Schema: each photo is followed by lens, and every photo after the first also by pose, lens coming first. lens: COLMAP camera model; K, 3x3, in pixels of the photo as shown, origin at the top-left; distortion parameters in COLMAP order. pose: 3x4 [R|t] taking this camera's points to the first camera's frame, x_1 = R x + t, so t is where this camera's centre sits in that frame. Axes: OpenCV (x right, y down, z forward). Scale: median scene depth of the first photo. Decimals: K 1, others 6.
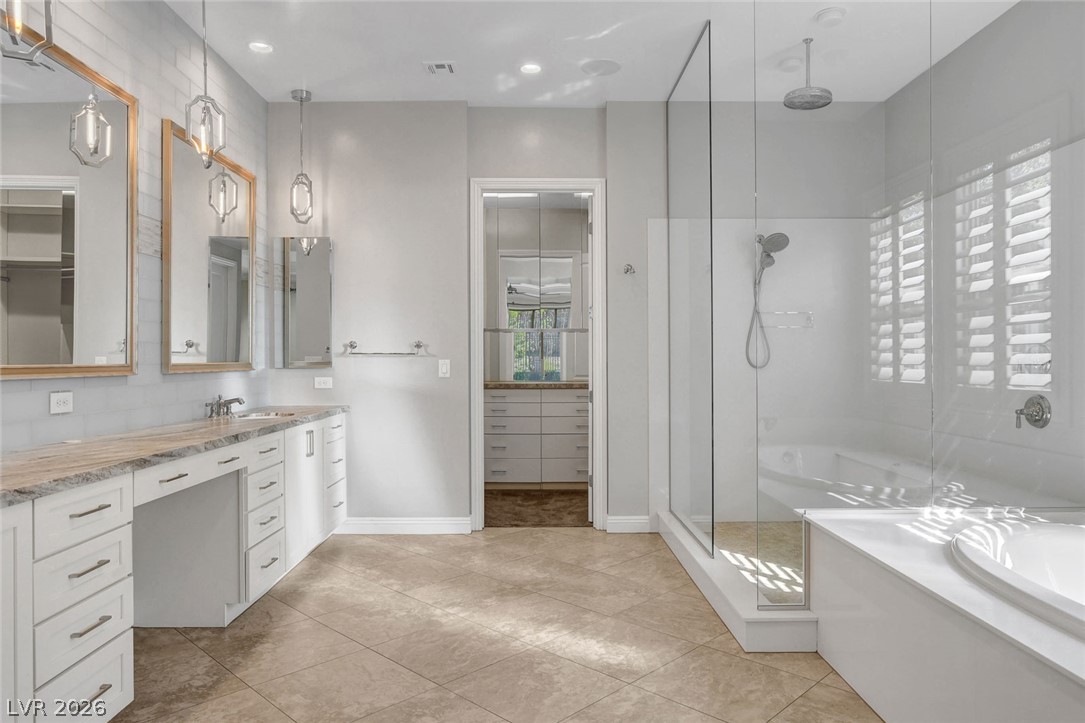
lens RADIAL K [[704.0, 0, 544.6], [0, 704.0, 362.1], [0, 0, 1]] dist [-0.000400, 0.003834]
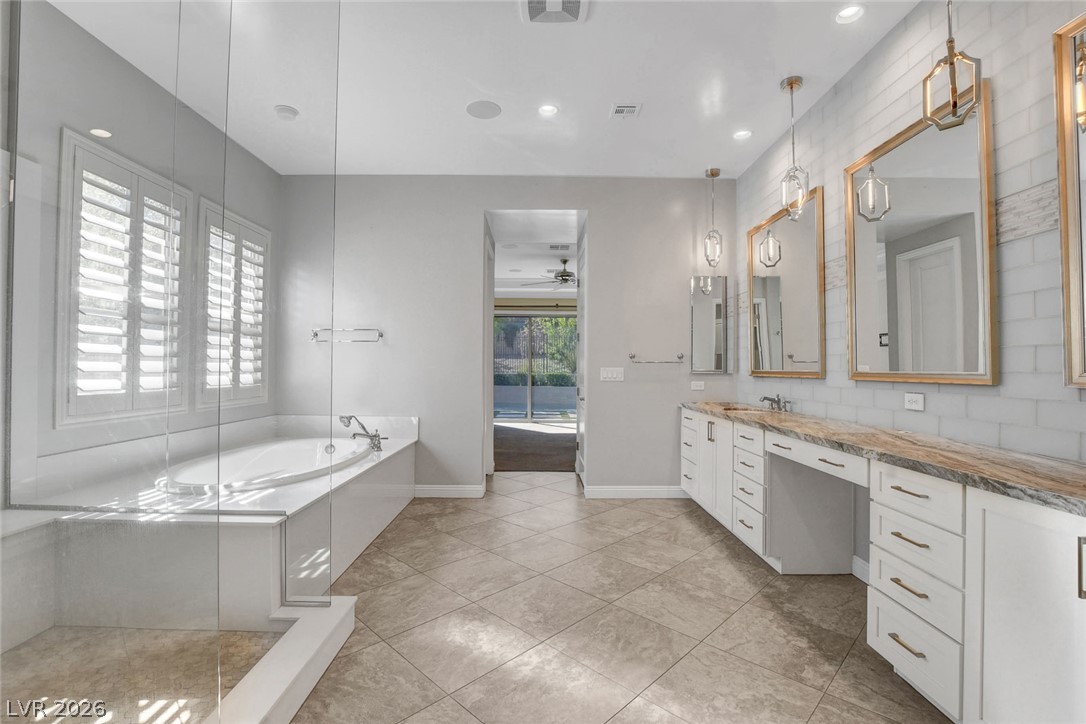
lens RADIAL K [[494.3, 0, 532.0], [0, 494.3, 357.9], [0, 0, 1]] dist [-0.033924, 0.004811]
pose [[-0.999733, -0.000279, 0.023125, -0.011490], [-0.000678, 0.999851, -0.017240, -0.004399], [-0.023117, -0.017251, -0.999584, 1.379346]]
